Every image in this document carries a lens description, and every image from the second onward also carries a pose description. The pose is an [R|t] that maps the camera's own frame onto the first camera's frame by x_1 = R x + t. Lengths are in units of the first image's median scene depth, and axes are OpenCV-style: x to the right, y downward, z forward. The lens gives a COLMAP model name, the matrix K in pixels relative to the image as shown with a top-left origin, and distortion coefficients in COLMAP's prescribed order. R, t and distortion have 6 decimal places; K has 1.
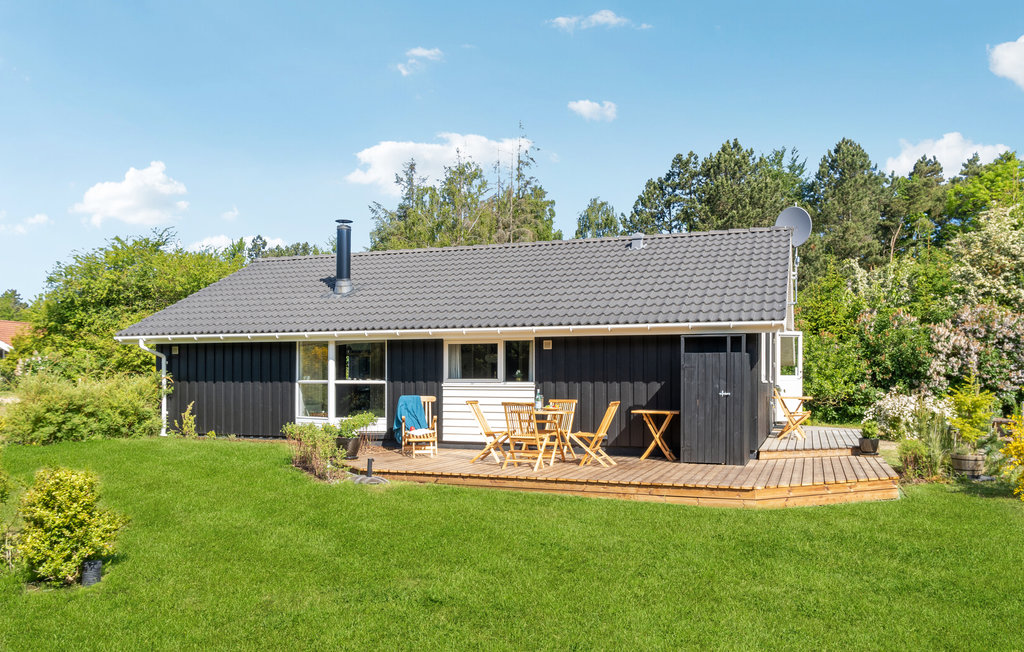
lens RADIAL K [[797.3, 0, 512.0], [0, 797.3, 326.0], [0, 0, 1]] dist [-0.002519, 0.001003]
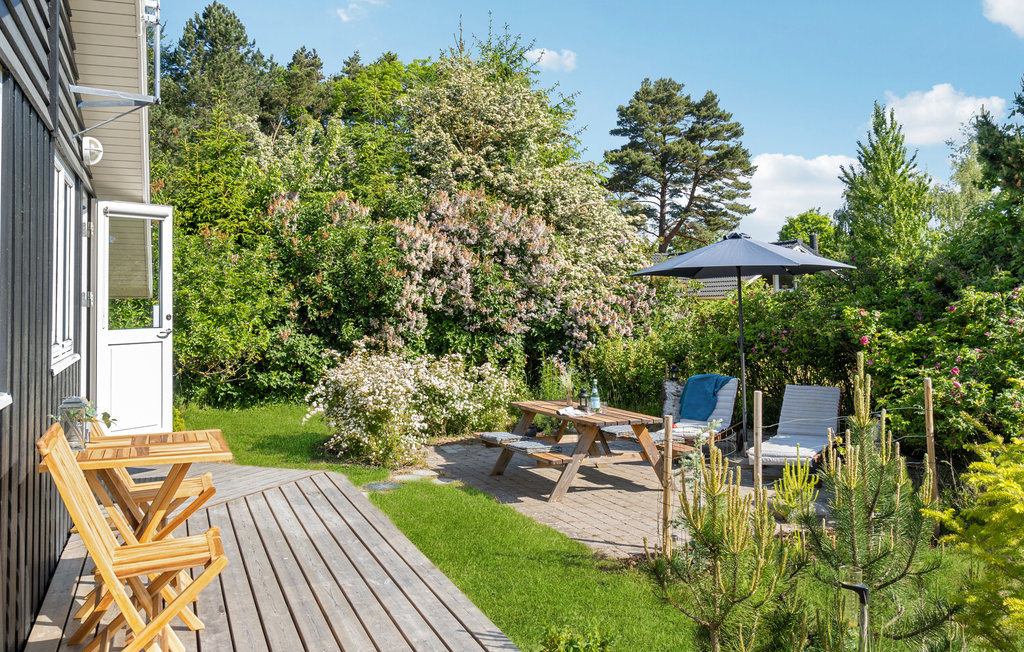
lens RADIAL K [[884.7, 0, 512.6], [0, 884.7, 299.0], [0, 0, 1]] dist [0.005114, 0.001441]
pose [[0.745953, -0.015207, 0.665825, 0.166170], [-0.026482, 0.998271, 0.052468, 0.018776], [-0.665472, -0.056771, 0.744260, 0.469998]]
